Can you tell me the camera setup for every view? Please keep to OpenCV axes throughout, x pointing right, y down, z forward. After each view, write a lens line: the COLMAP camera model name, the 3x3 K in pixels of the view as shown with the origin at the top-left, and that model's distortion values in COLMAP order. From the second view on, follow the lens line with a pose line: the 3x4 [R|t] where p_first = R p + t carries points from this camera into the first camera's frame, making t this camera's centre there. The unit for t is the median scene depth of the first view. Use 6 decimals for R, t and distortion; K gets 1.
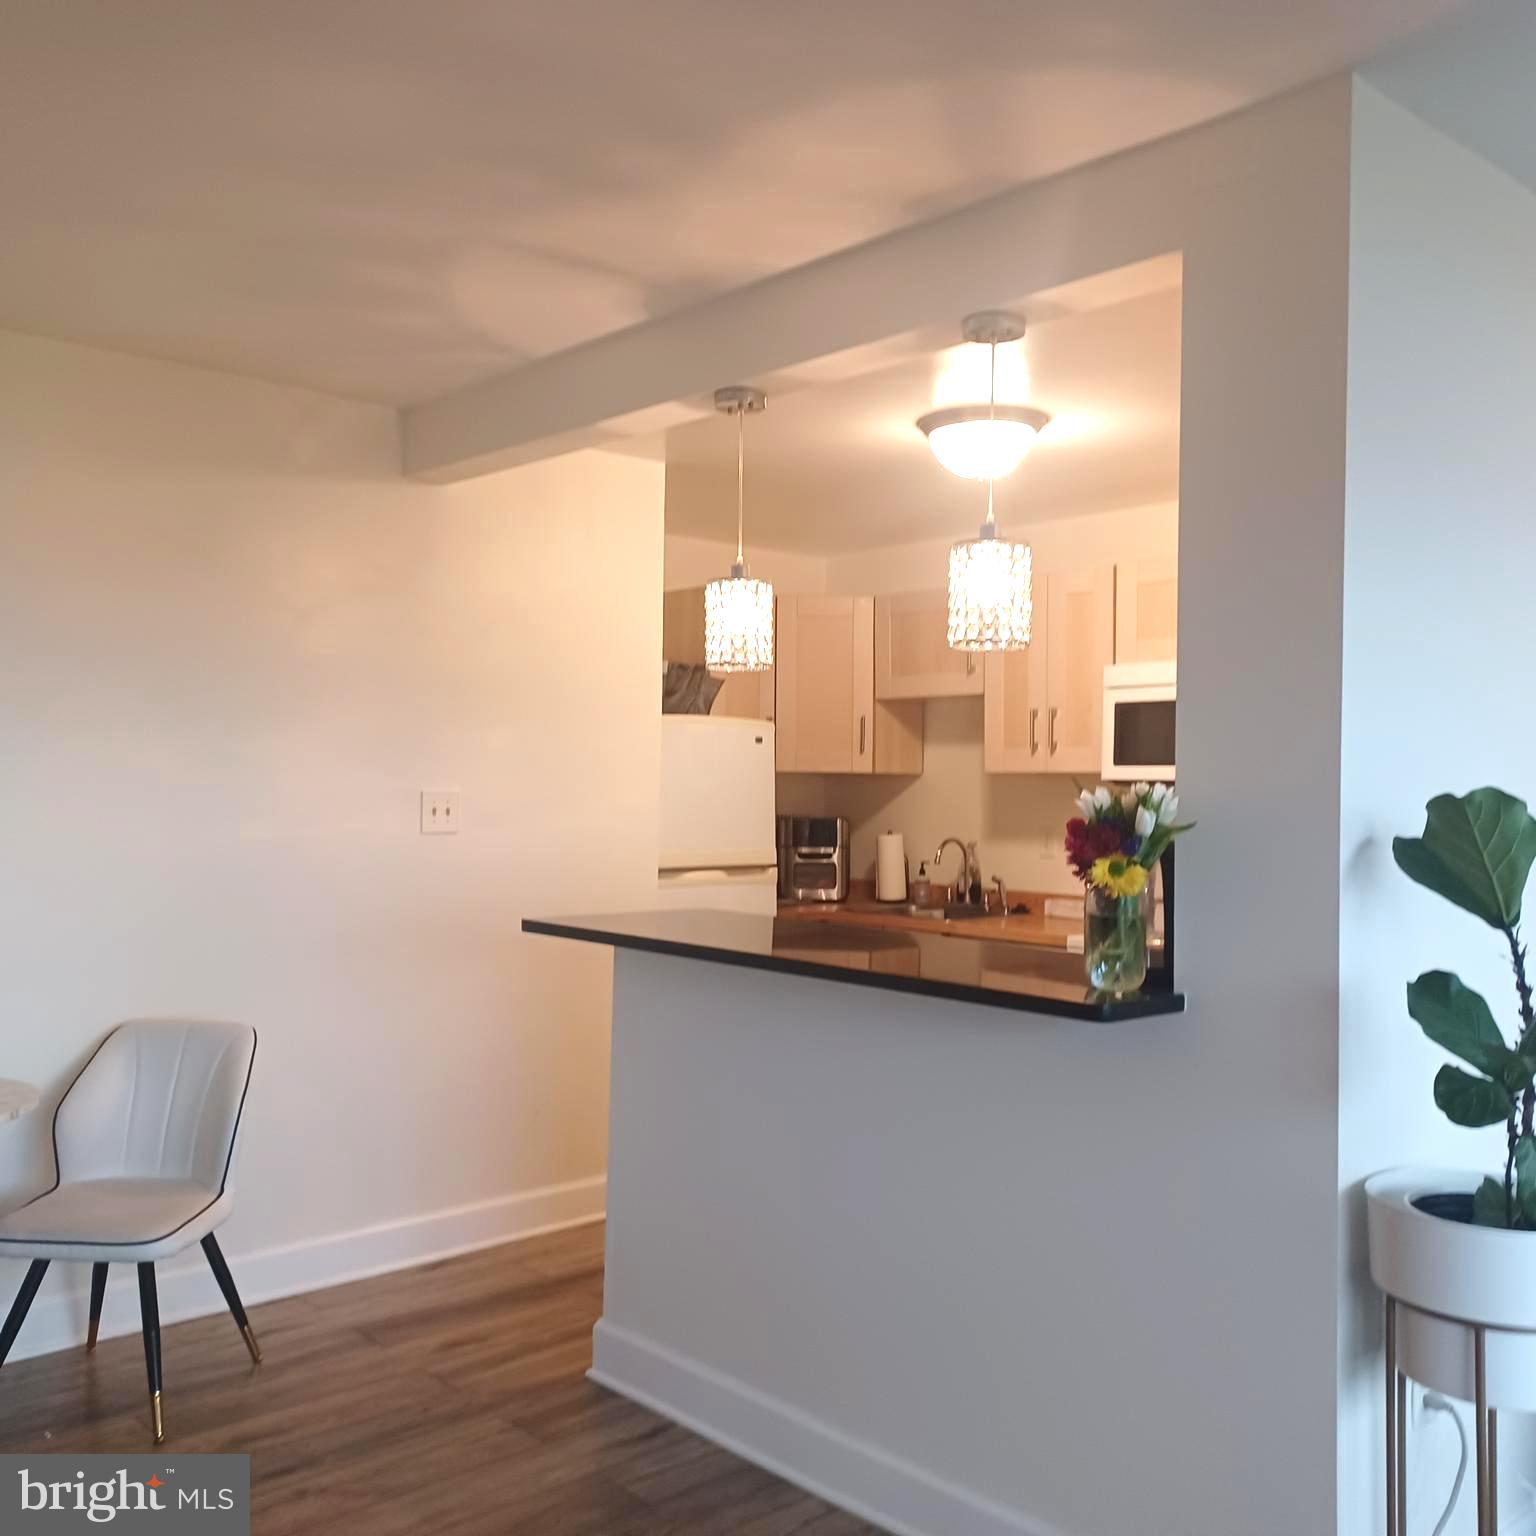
lens RADIAL K [[1466.6, 0, 742.0], [0, 1466.6, 771.5], [0, 0, 1]] dist [0.126047, -0.187499]
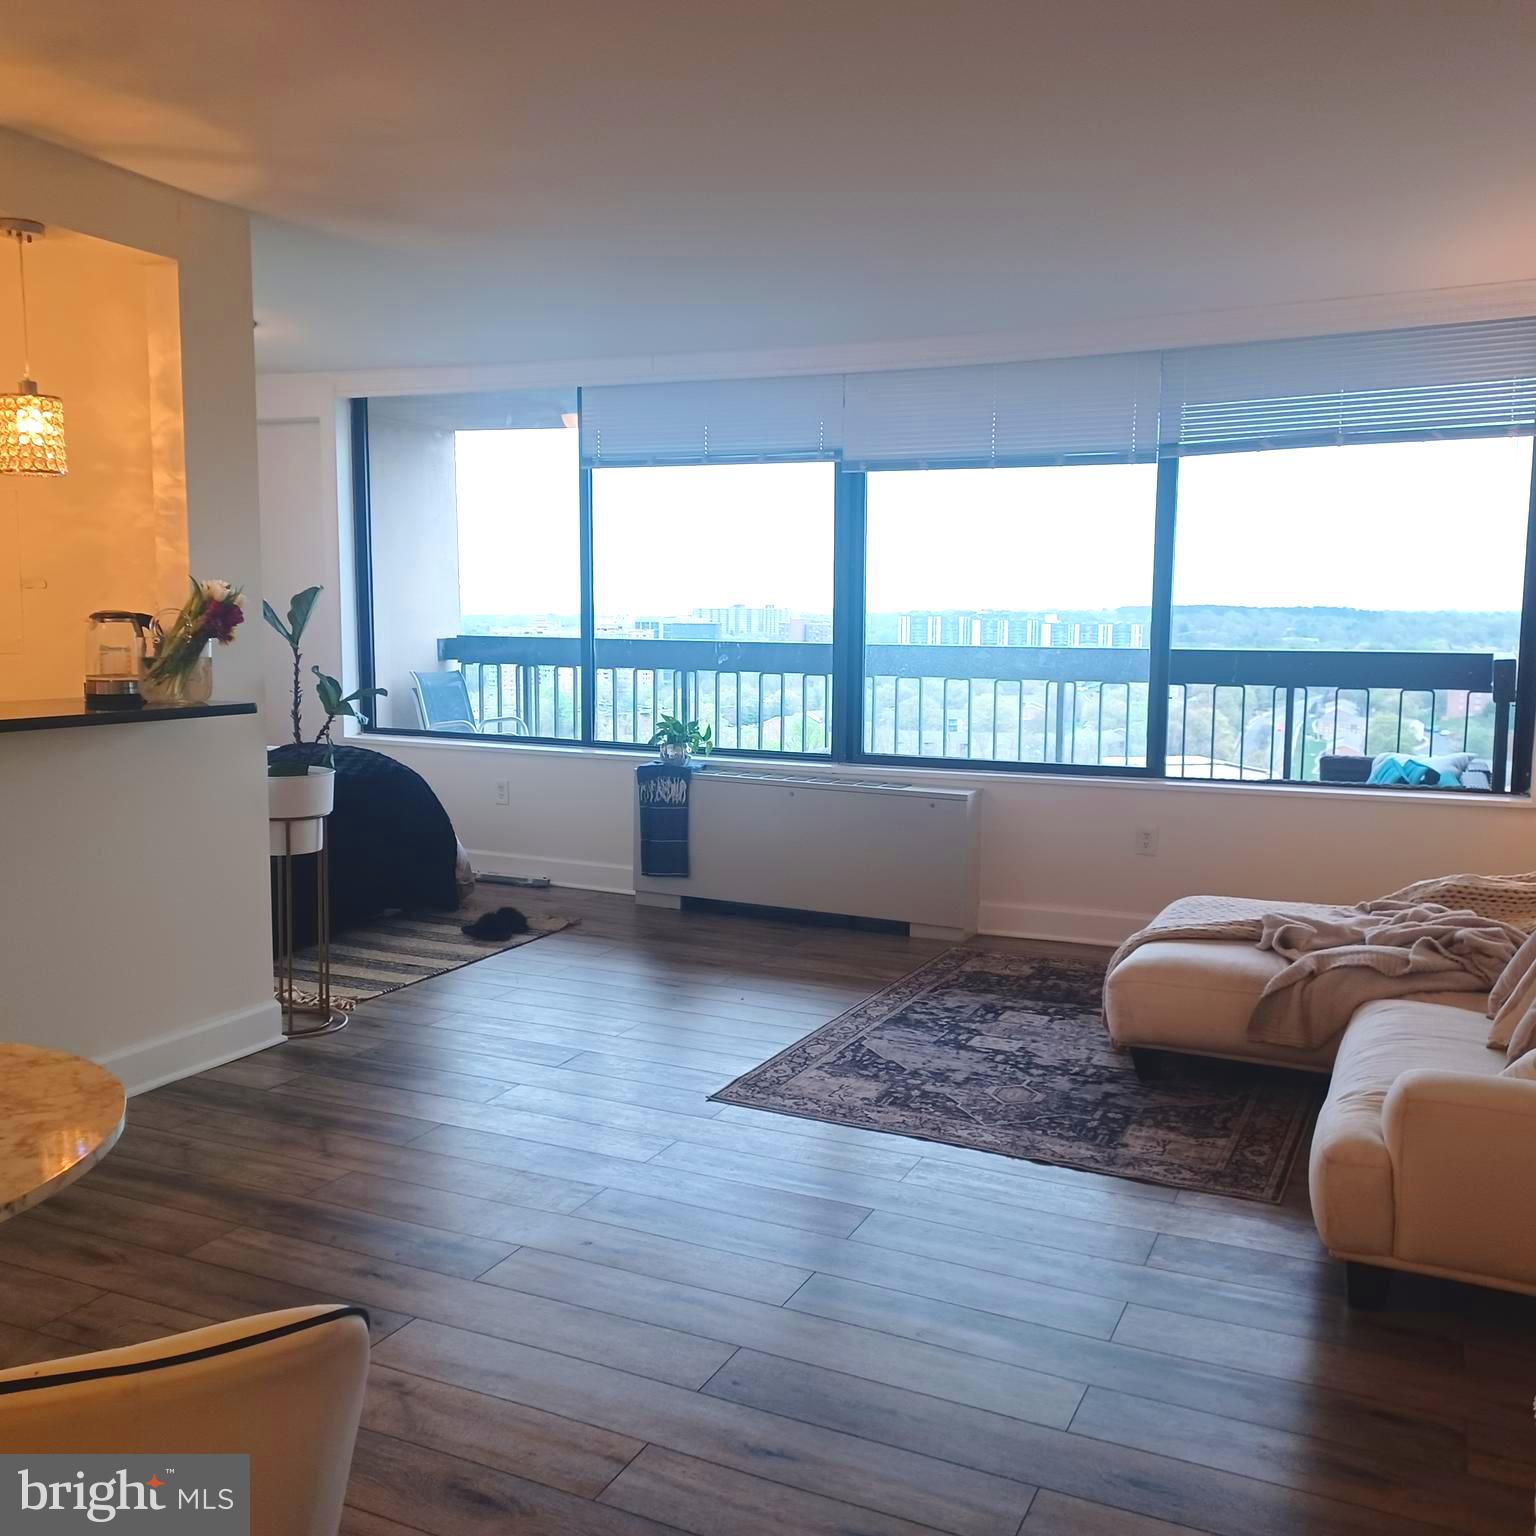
lens RADIAL K [[1466.6, 0, 742.0], [0, 1466.6, 771.5], [0, 0, 1]] dist [0.126047, -0.187499]
pose [[-0.374224, -0.123428, 0.919087, -1.406065], [-0.026237, 0.992115, 0.122552, 0.000493], [-0.926967, 0.021748, -0.374512, 0.943450]]
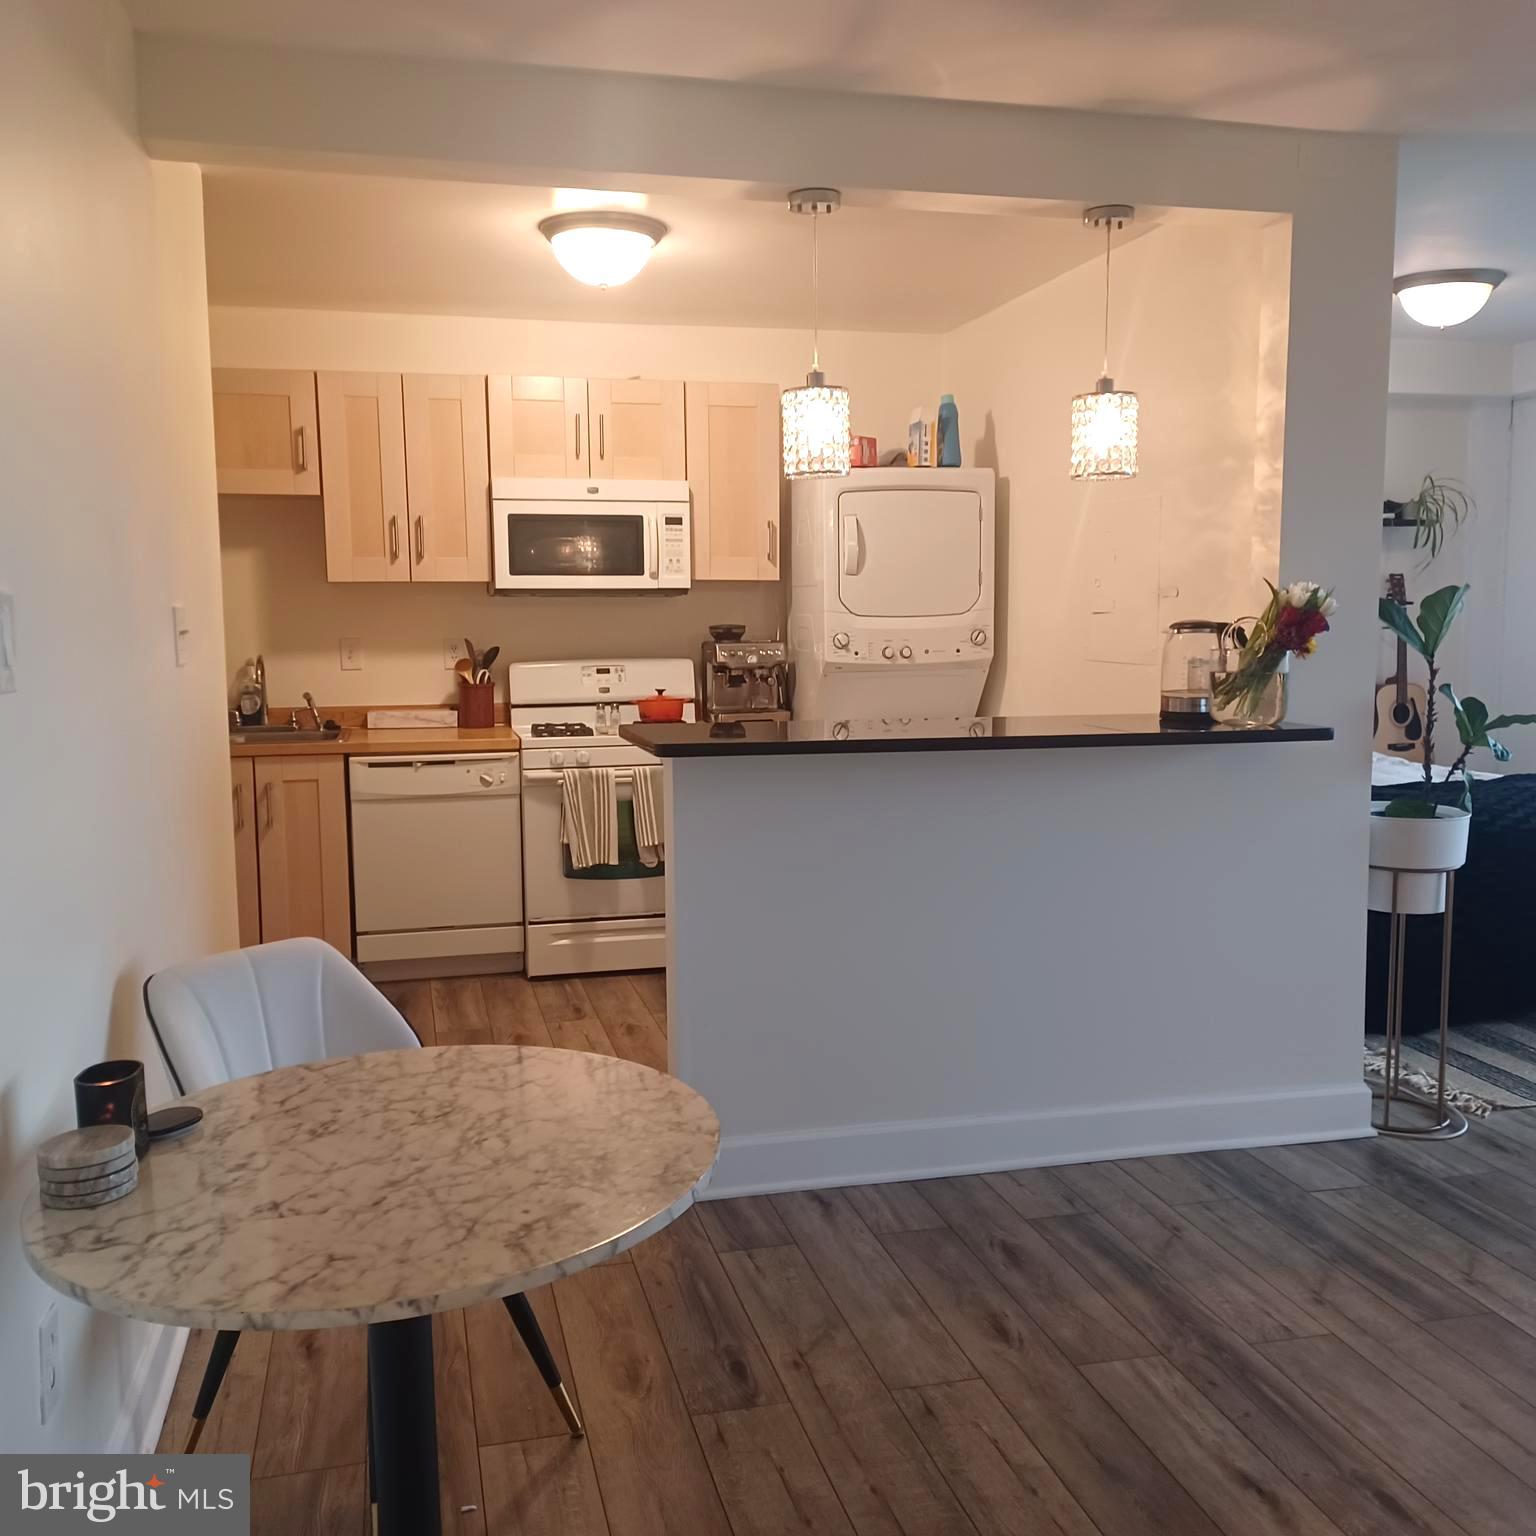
lens RADIAL K [[1466.6, 0, 742.0], [0, 1466.6, 771.5], [0, 0, 1]] dist [0.126047, -0.187499]
pose [[0.474772, -0.115561, 0.872489, -1.164500], [0.005248, 0.991696, 0.128494, 0.001063], [-0.880093, -0.056426, 0.471437, 0.673602]]
